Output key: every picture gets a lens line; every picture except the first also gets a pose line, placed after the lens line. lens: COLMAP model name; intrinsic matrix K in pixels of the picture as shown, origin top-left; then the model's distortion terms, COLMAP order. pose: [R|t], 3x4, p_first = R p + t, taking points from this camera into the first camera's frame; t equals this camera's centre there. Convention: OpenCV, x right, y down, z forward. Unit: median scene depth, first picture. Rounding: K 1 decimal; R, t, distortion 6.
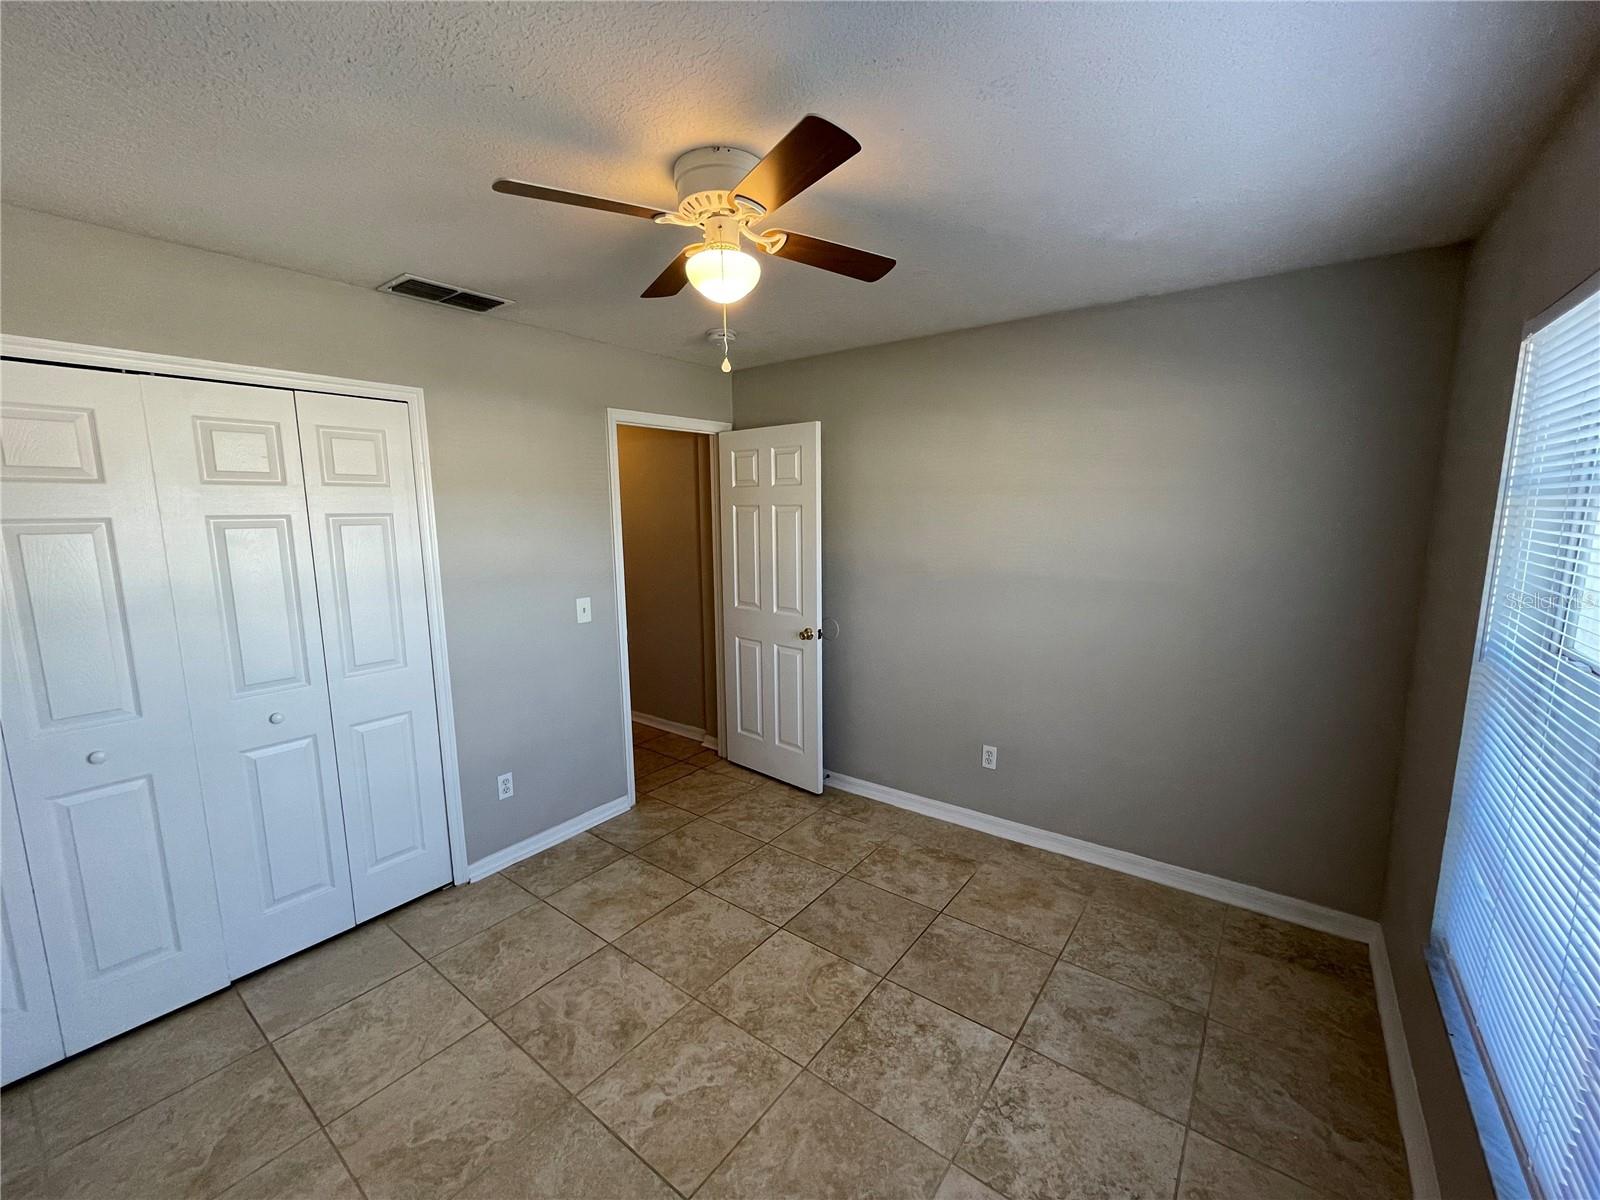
lens RADIAL K [[647.5, 0, 799.1], [0, 647.5, 598.6], [0, 0, 1]] dist [-0.001372, -0.000535]
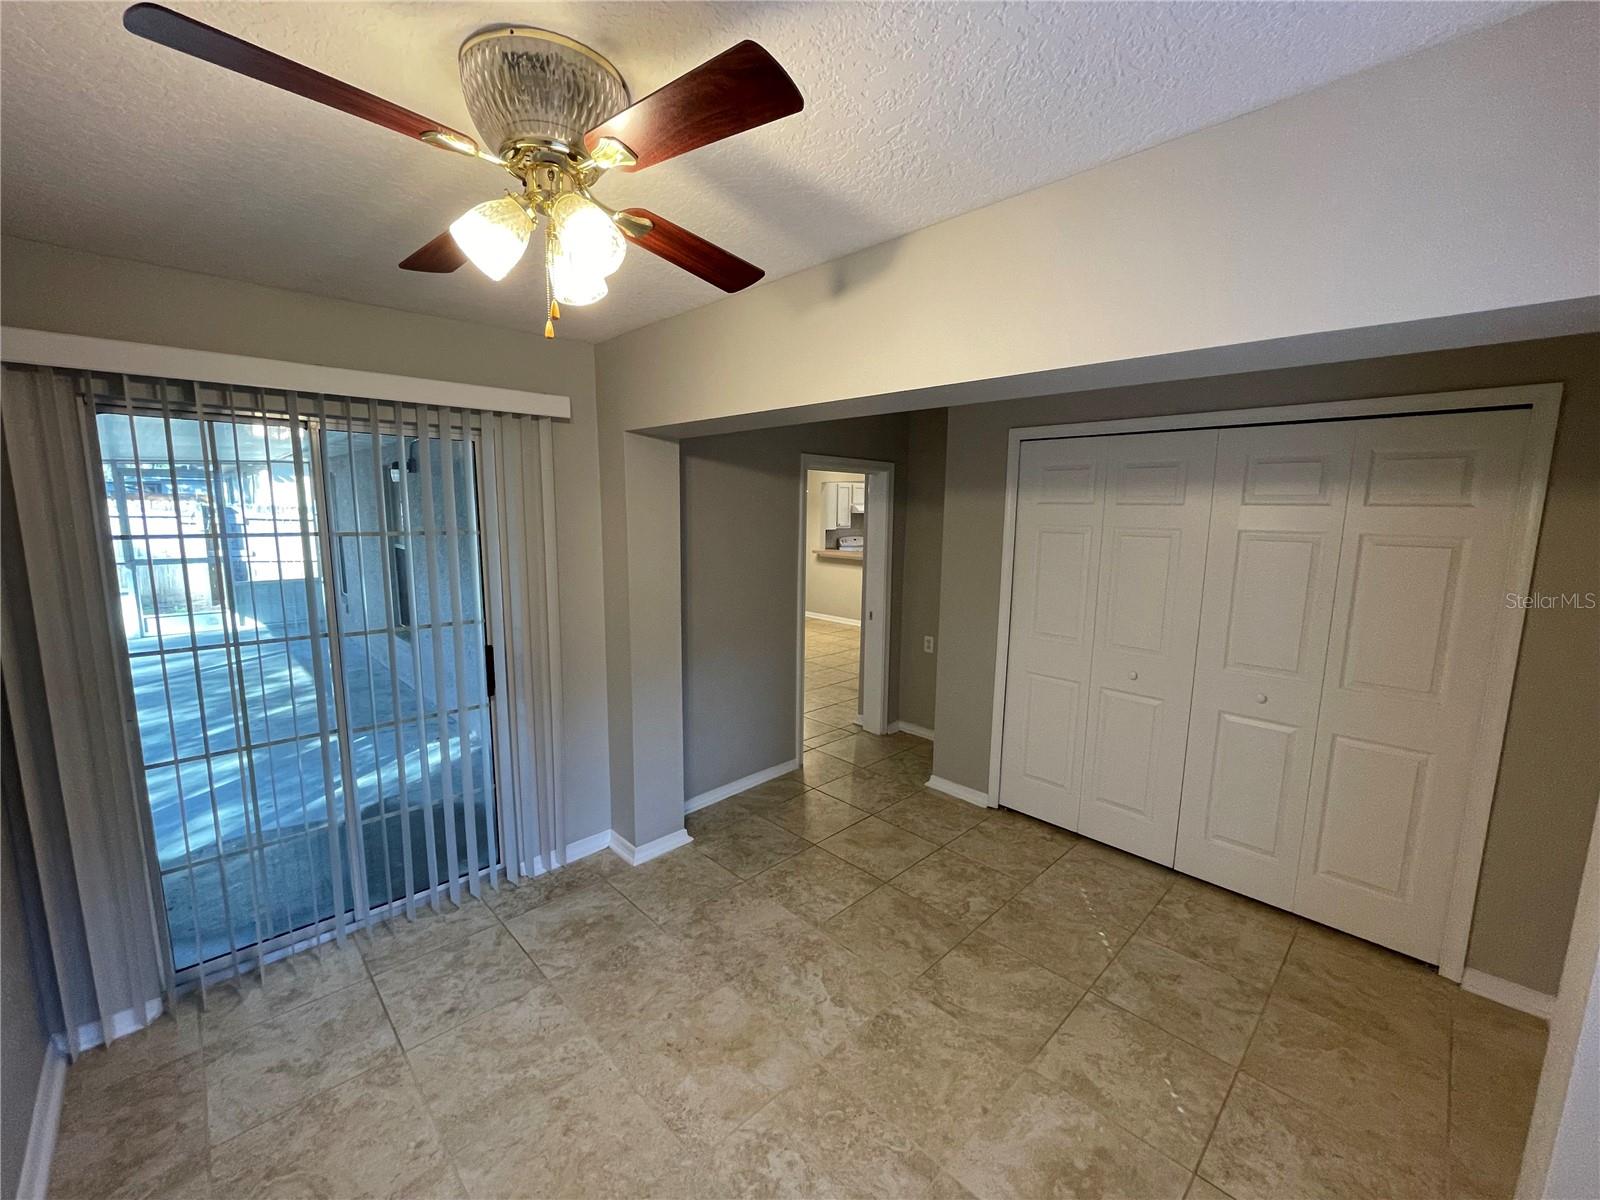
lens RADIAL K [[647.5, 0, 801.4], [0, 647.5, 603.4], [0, 0, 1]] dist [-0.001372, -0.000535]
pose [[0.144574, -0.128747, 0.981082, -1.229647], [0.125961, 0.985827, 0.110808, -0.122245], [-0.981444, 0.107559, 0.158742, 0.702073]]
